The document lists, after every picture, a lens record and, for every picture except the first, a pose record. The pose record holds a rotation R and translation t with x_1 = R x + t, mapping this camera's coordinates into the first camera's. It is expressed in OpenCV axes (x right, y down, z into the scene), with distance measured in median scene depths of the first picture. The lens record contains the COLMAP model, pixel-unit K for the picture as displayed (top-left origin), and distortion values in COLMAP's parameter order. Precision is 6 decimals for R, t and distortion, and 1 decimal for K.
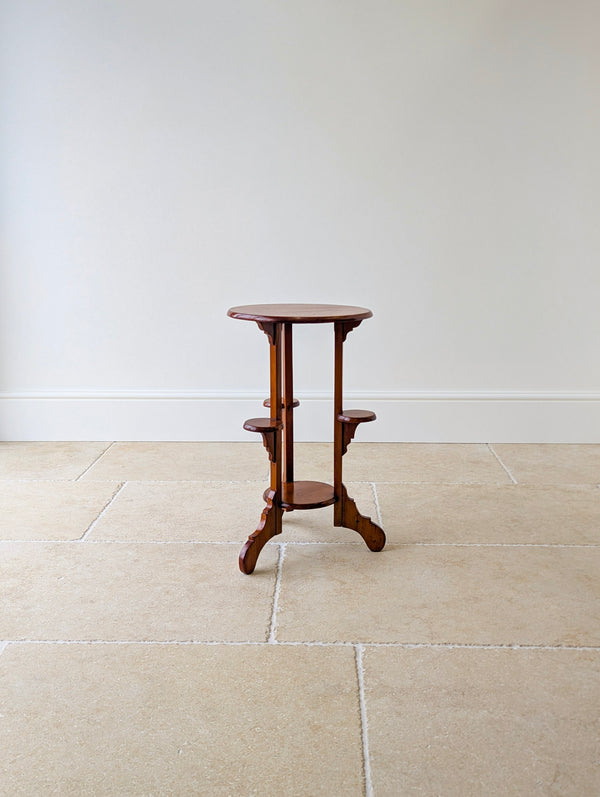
lens RADIAL K [[837.8, 0, 290.5], [0, 837.8, 405.5], [0, 0, 1]] dist [0.033893, 0.000000]
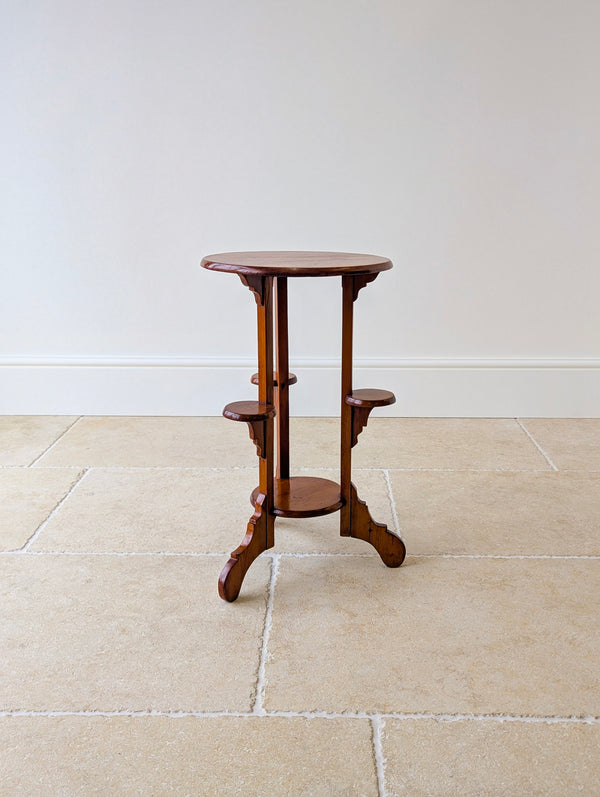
lens RADIAL K [[837.8, 0, 302.7], [0, 837.8, 392.9], [0, 0, 1]] dist [0.033893, 0.000000]
pose [[0.999892, -0.000387, 0.014680, 0.005064], [-0.000187, 0.999237, 0.039063, -0.022653], [-0.014684, -0.039061, 0.999129, 0.231094]]
